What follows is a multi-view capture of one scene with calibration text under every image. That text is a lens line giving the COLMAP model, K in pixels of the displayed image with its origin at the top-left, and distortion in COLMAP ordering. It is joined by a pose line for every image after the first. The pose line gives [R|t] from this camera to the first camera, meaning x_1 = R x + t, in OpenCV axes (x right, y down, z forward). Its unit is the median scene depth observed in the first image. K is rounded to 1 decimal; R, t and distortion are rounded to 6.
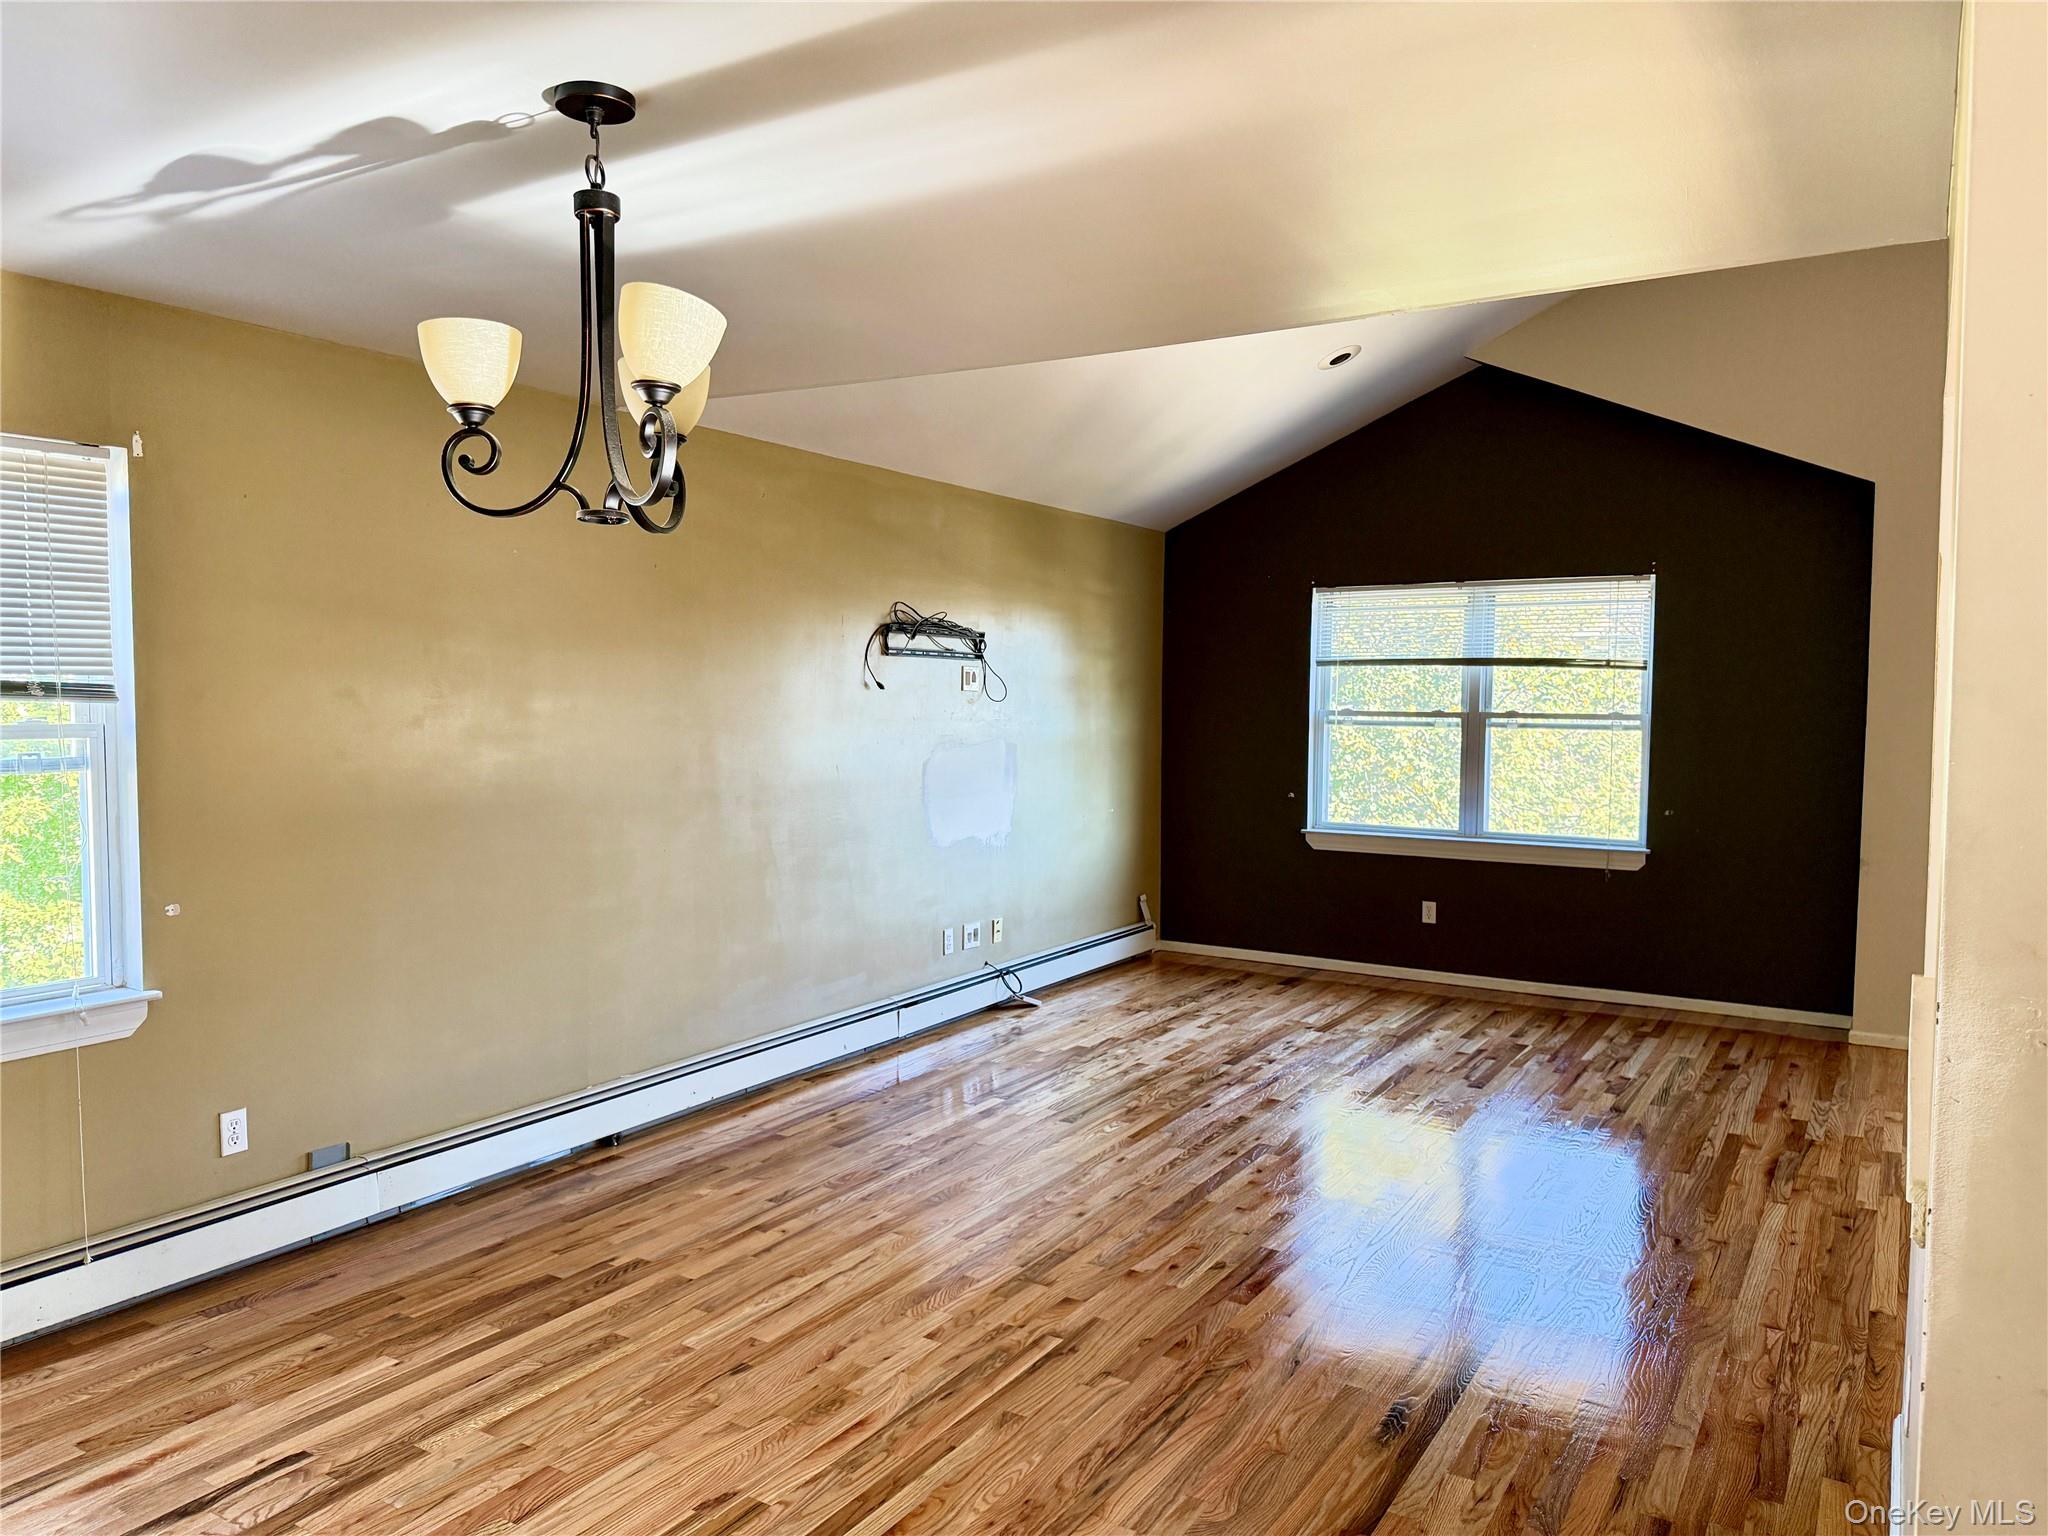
lens RADIAL K [[1434.9, 0, 1024.0], [0, 1434.9, 768.0], [0, 0, 1]] dist [0.071543, -0.092762]
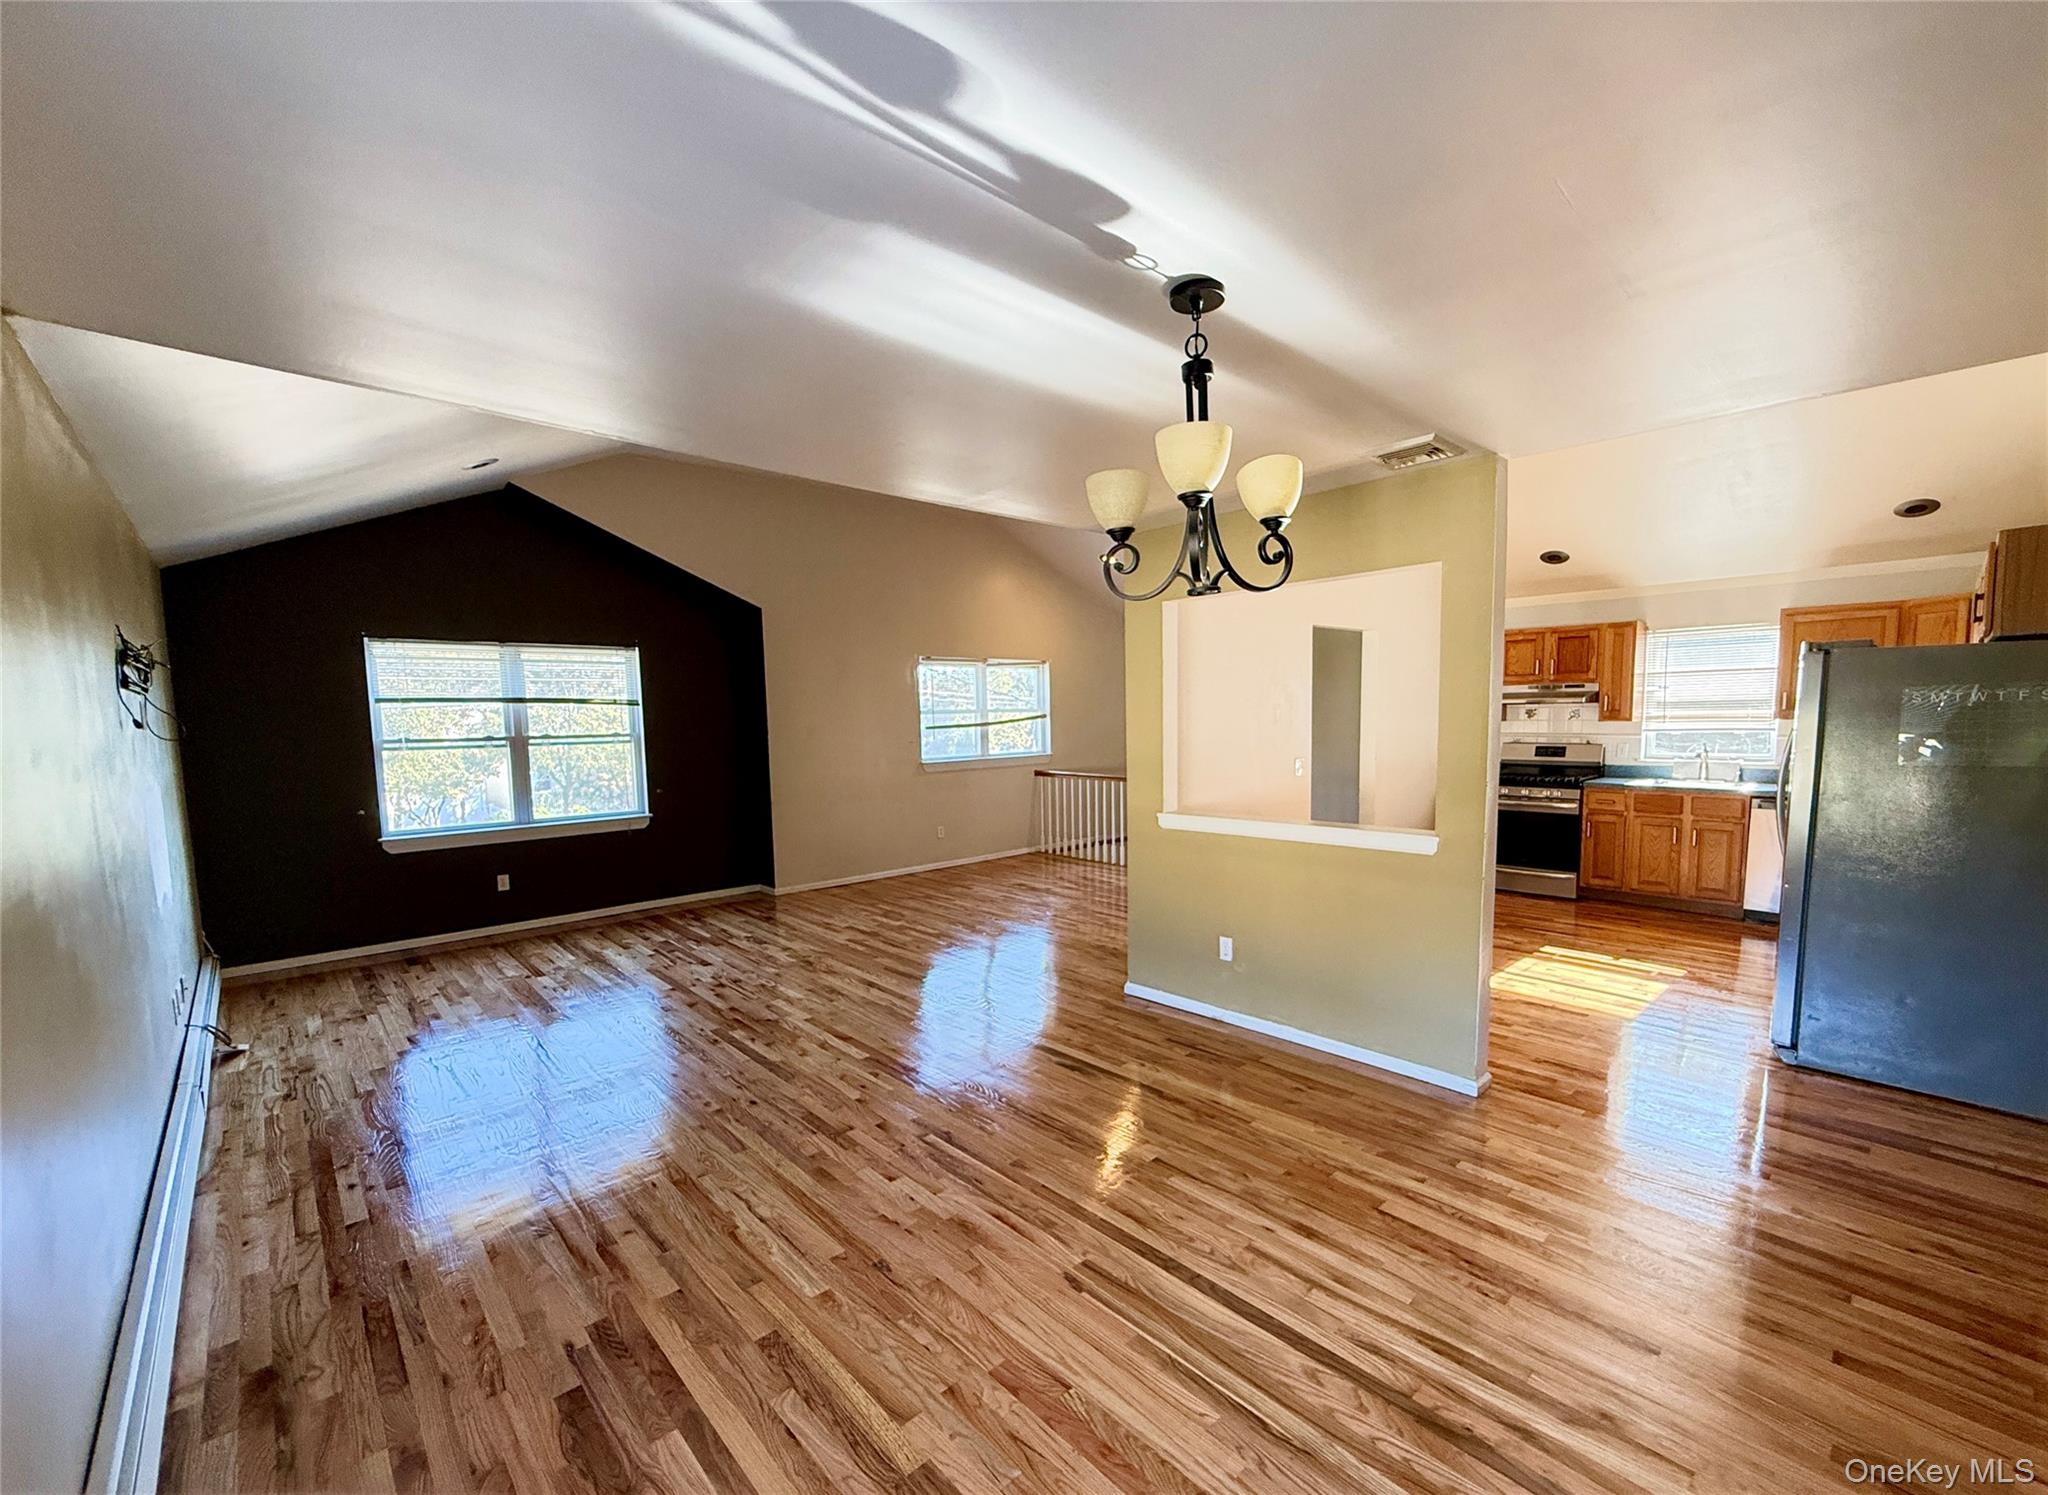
lens RADIAL K [[848.9, 0, 1033.5], [0, 848.9, 803.8], [0, 0, 1]] dist [0.001803, 0.000162]
pose [[0.258972, -0.111948, 0.959375, -0.393024], [0.071028, 0.992779, 0.096673, -0.019076], [-0.963270, 0.043107, 0.265054, 0.321693]]
